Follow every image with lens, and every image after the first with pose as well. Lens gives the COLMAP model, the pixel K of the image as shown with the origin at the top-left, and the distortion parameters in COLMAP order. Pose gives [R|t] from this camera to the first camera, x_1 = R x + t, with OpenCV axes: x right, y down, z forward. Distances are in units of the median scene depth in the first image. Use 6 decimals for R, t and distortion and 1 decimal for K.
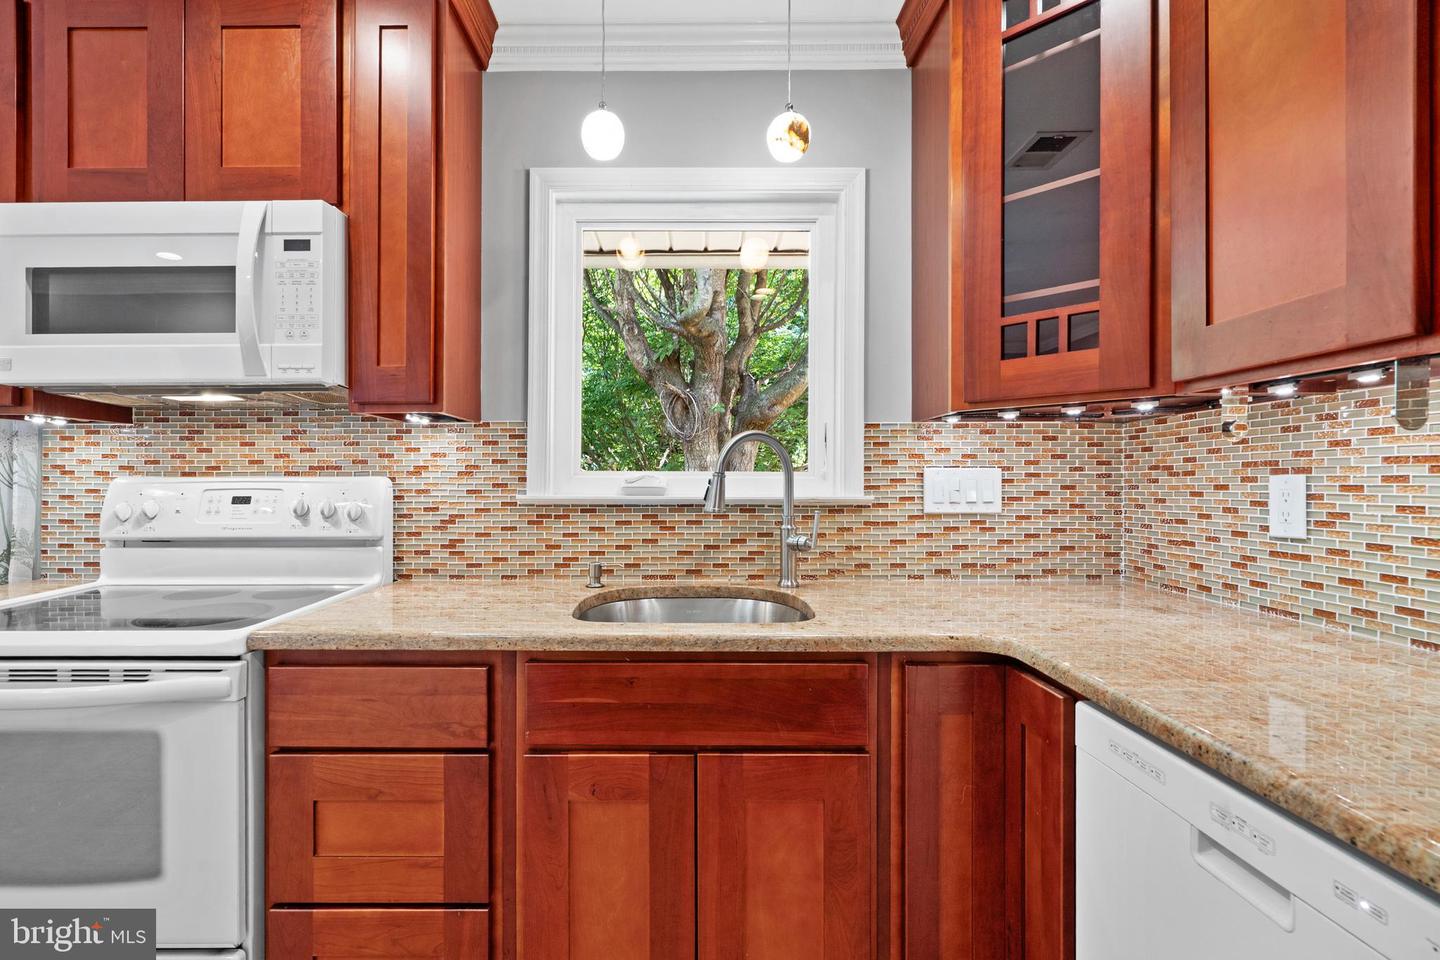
lens RADIAL K [[681.1, 0, 684.6], [0, 681.1, 482.1], [0, 0, 1]] dist [0.022173, 0.000360]
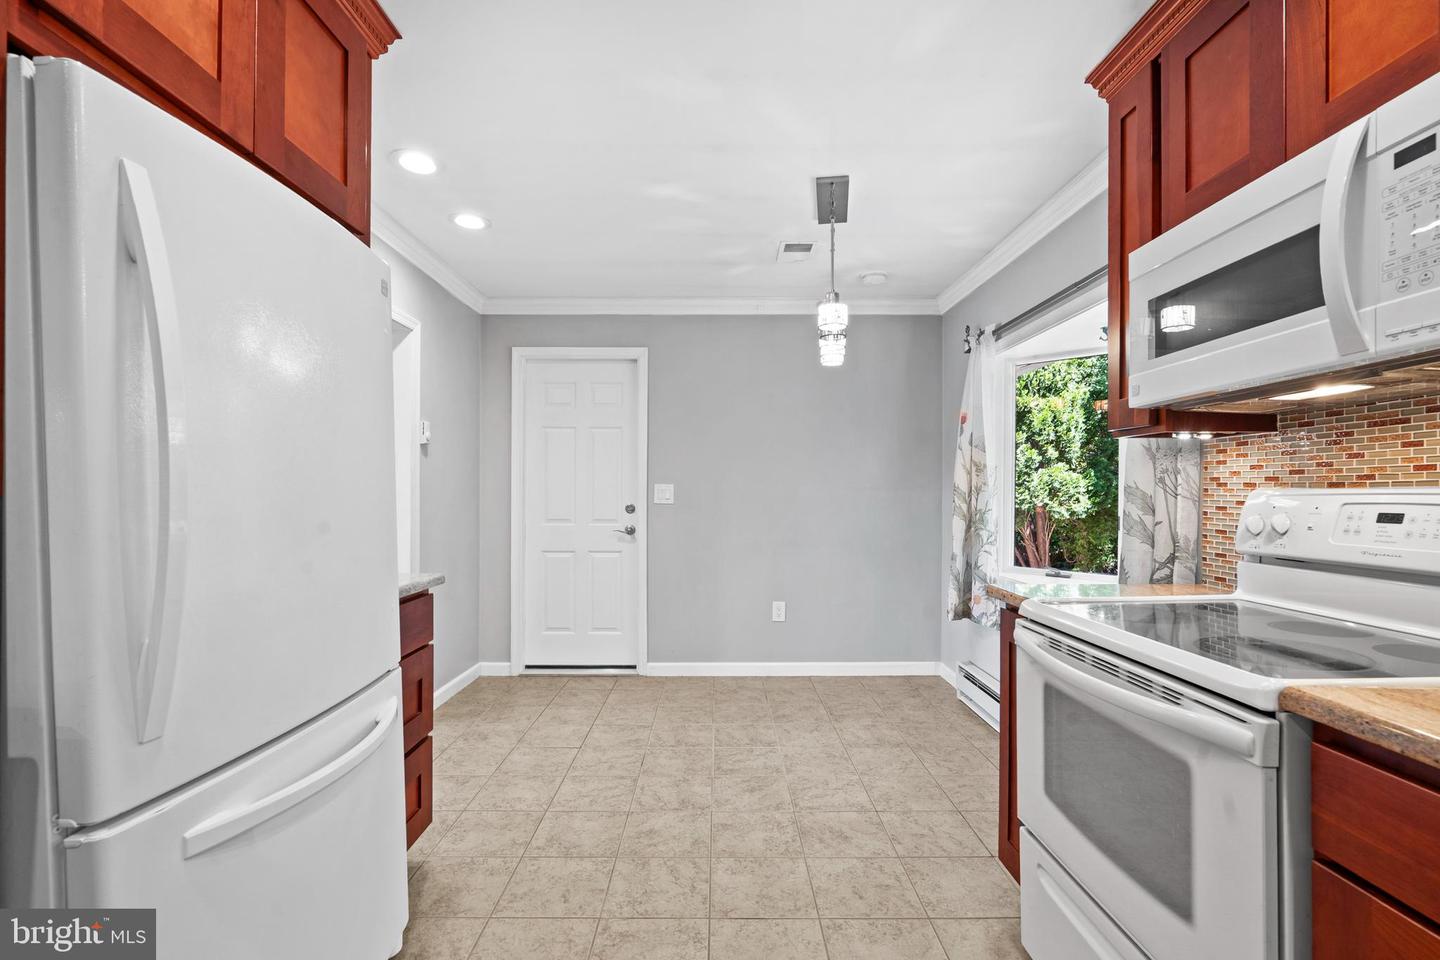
lens RADIAL K [[659.2, 0, 734.4], [0, 659.2, 490.8], [0, 0, 1]] dist [-0.006987, 0.004344]
pose [[0.031635, -0.000947, -0.999499, 0.066660], [-0.006826, 0.999976, -0.001163, 0.001623], [0.999476, 0.006860, 0.031628, 0.259066]]
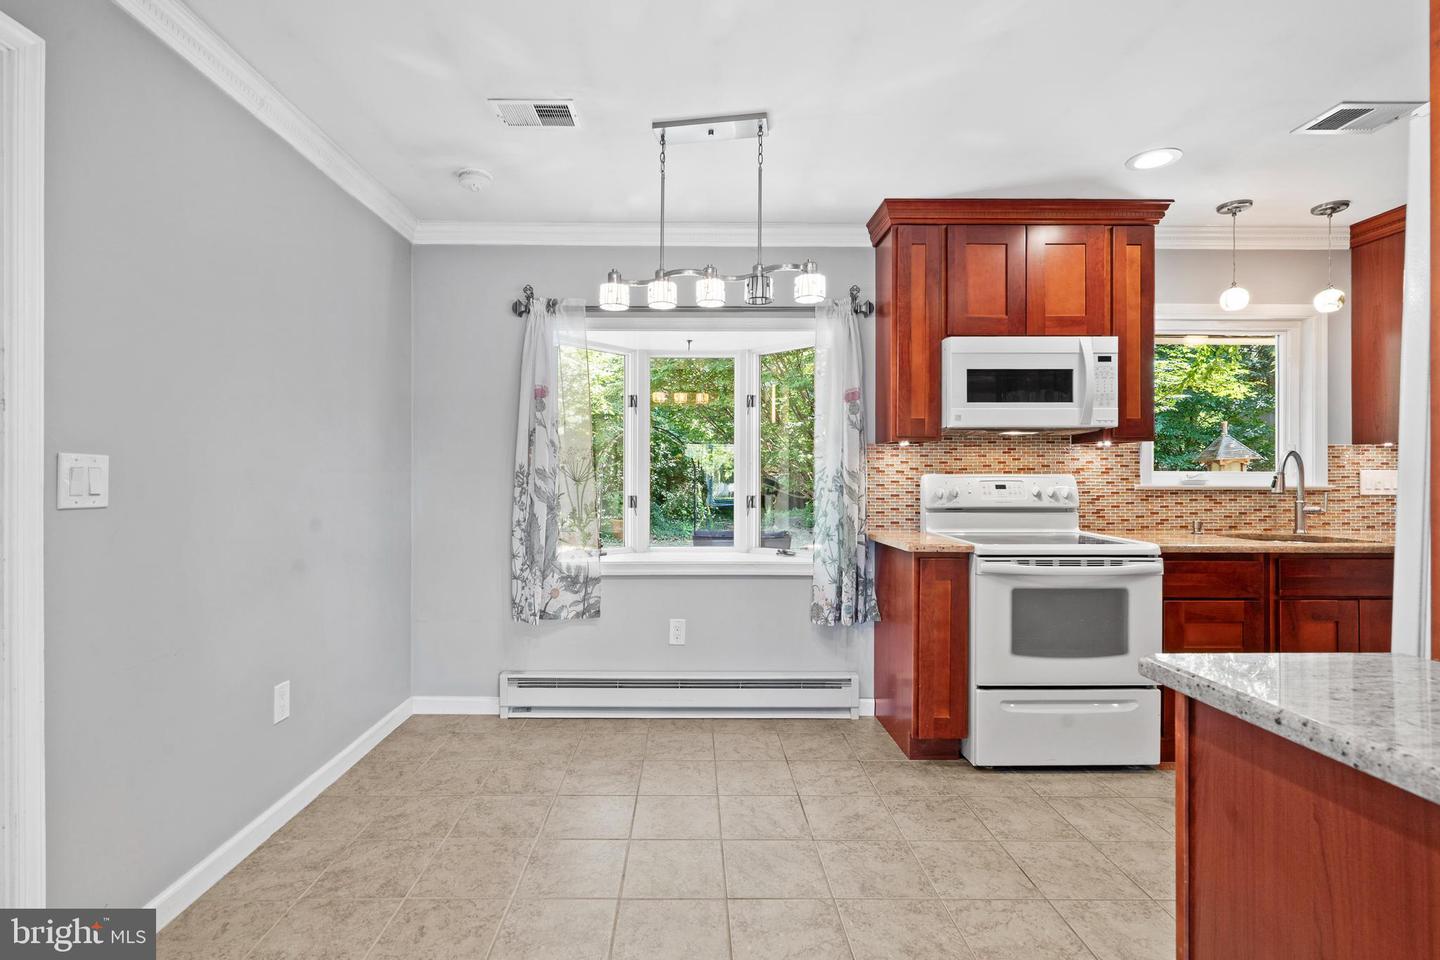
lens RADIAL K [[659.2, 0, 709.8], [0, 659.2, 475.0], [0, 0, 1]] dist [-0.006987, 0.004344]
pose [[0.999764, 0.002816, 0.021552, -1.530252], [-0.002674, 0.999975, -0.006601, 0.008799], [-0.021570, 0.006541, 0.999746, -0.778924]]
